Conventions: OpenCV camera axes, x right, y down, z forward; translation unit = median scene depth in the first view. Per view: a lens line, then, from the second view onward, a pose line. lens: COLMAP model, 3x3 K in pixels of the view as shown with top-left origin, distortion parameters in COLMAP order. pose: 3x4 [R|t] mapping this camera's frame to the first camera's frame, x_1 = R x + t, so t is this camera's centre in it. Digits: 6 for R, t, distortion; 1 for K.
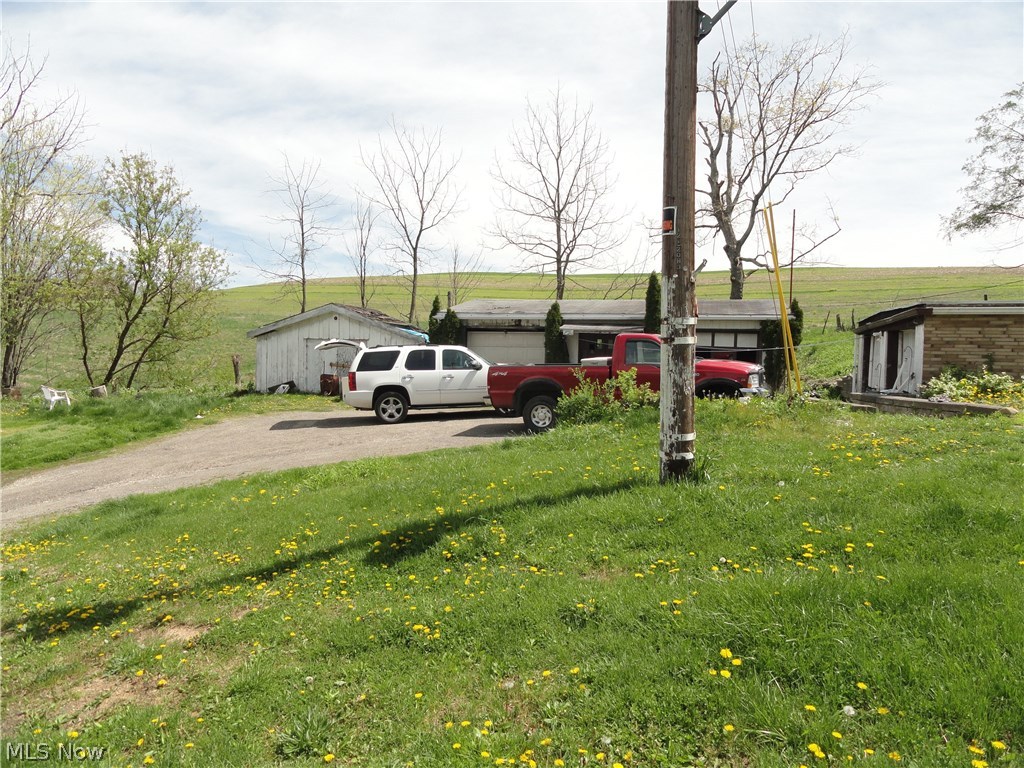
lens RADIAL K [[717.9, 0, 522.2], [0, 717.9, 385.2], [0, 0, 1]] dist [-0.002429, 0.011649]
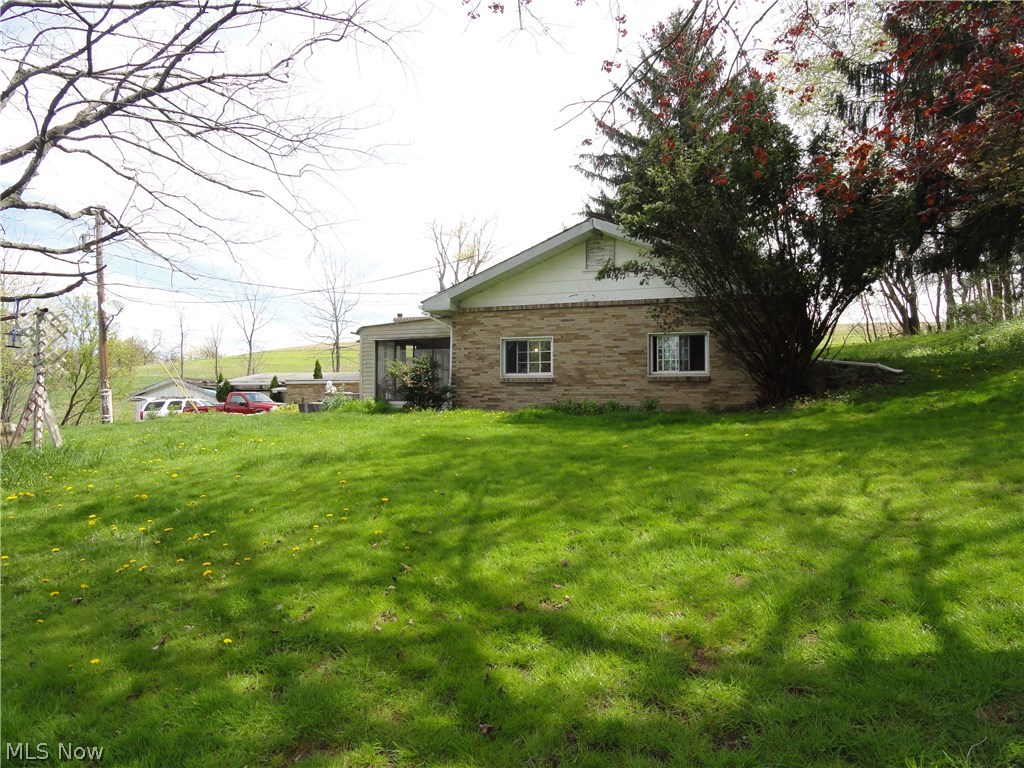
lens RADIAL K [[717.9, 0, 507.8], [0, 717.9, 385.4], [0, 0, 1]] dist [-0.002429, 0.011649]
pose [[0.998909, -0.018717, -0.042789, 0.678507], [0.015330, 0.996823, -0.078164, 0.064215], [0.044116, 0.077423, 0.996022, -0.809716]]
